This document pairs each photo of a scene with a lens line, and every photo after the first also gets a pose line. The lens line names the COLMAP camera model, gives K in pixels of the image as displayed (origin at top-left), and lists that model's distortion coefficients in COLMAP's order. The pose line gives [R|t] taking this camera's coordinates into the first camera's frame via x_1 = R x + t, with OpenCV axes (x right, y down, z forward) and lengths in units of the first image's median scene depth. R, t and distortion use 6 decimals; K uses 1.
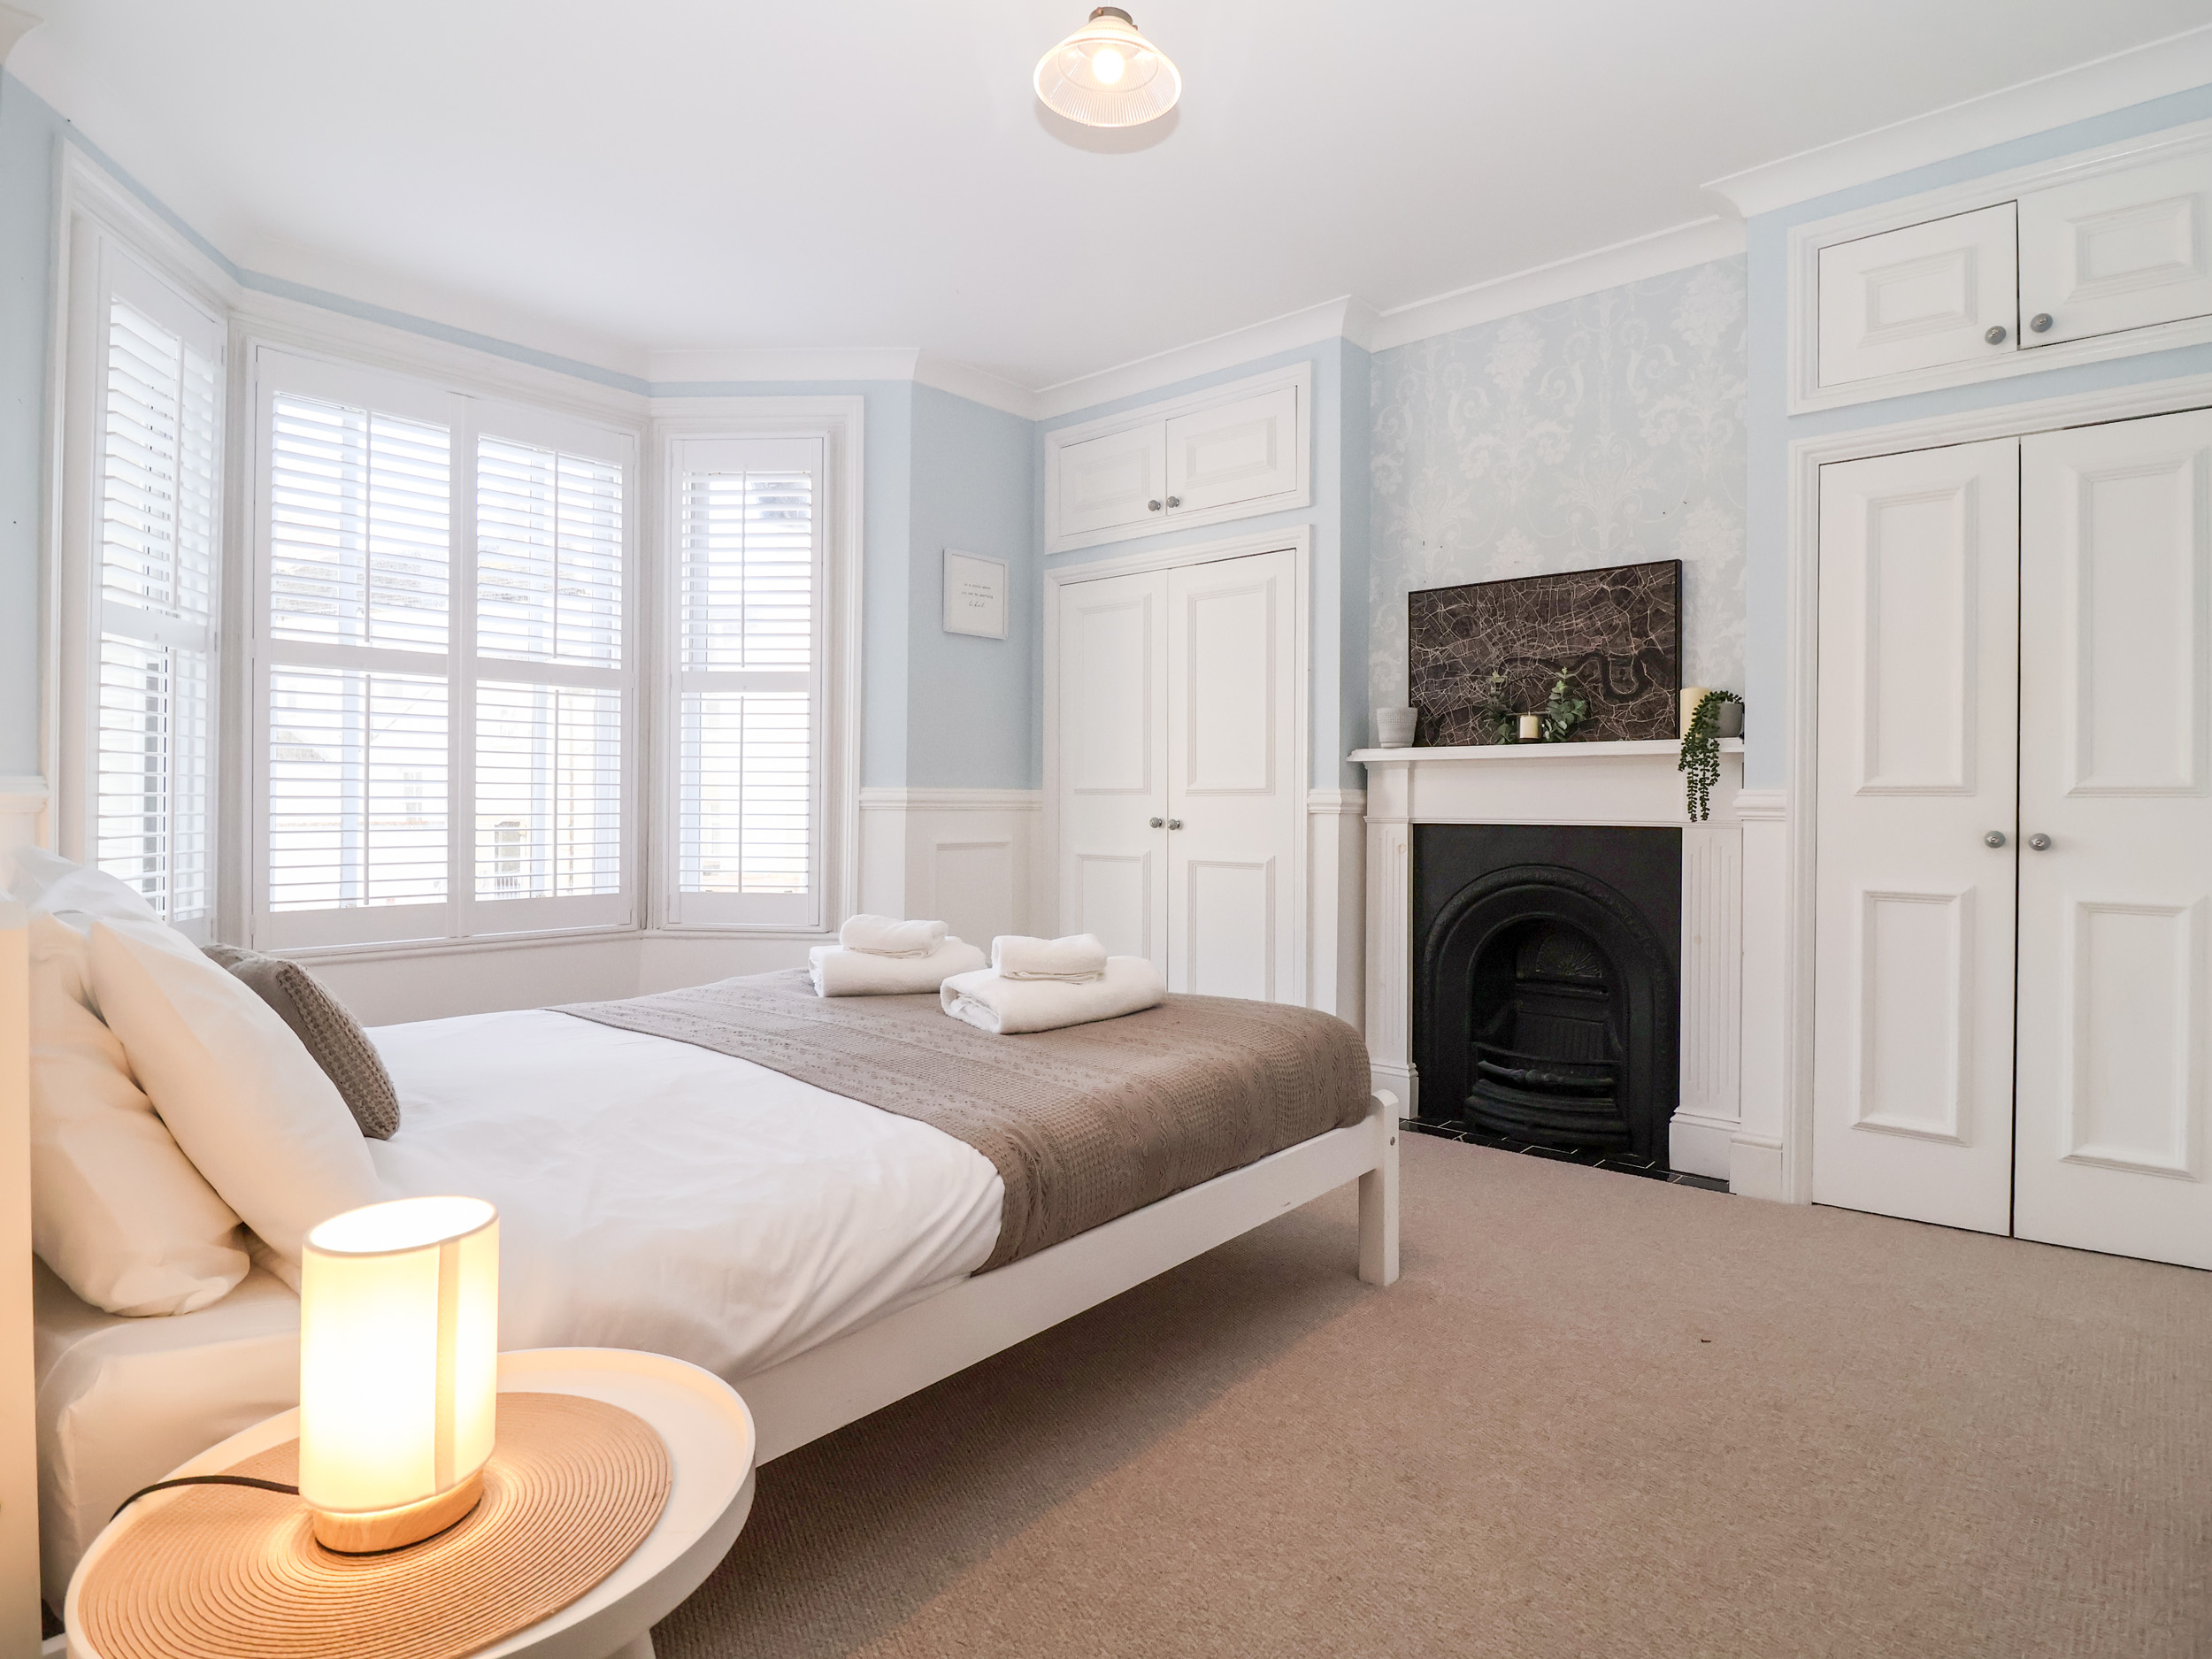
lens RADIAL K [[1181.4, 0, 1120.0], [0, 1181.4, 819.6], [0, 0, 1]] dist [-0.002593, -0.000335]
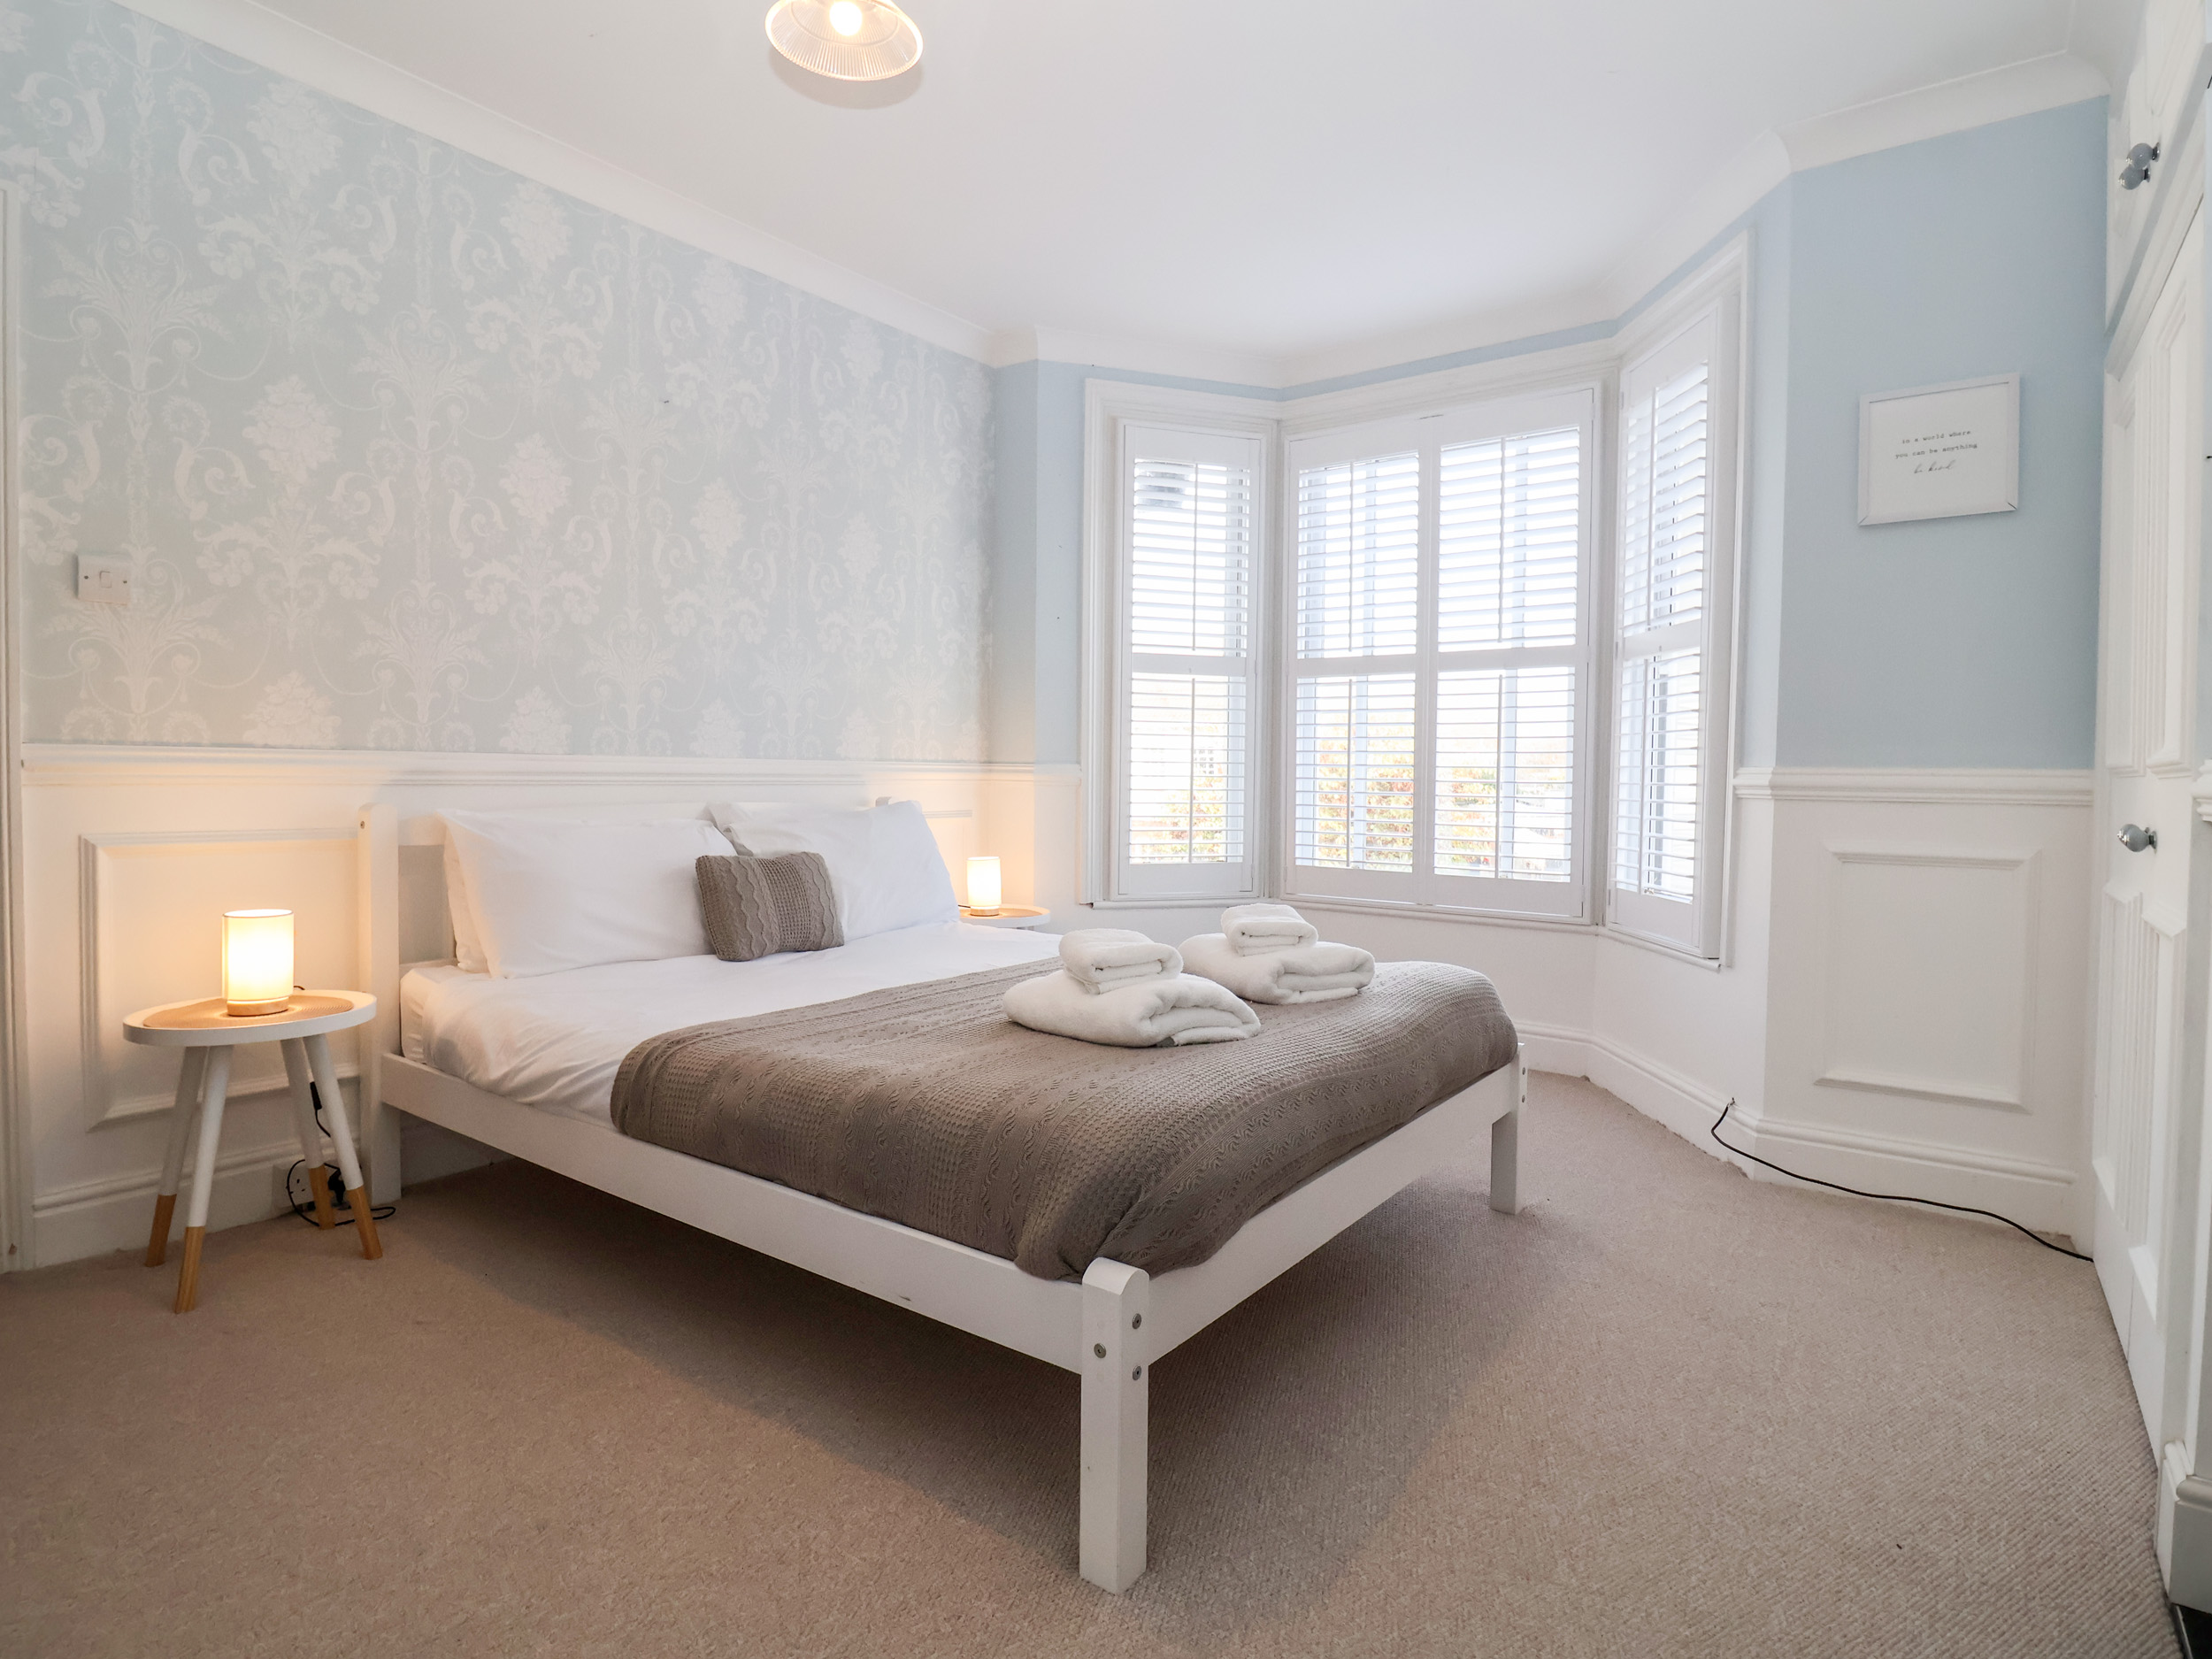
lens RADIAL K [[1181.4, 0, 1120.0], [0, 1181.4, 819.6], [0, 0, 1]] dist [-0.002593, -0.000335]
pose [[0.084062, 0.031895, -0.995950, 0.524988], [-0.029349, 0.999133, 0.029520, -0.005841], [0.996028, 0.026749, 0.084926, 0.612013]]
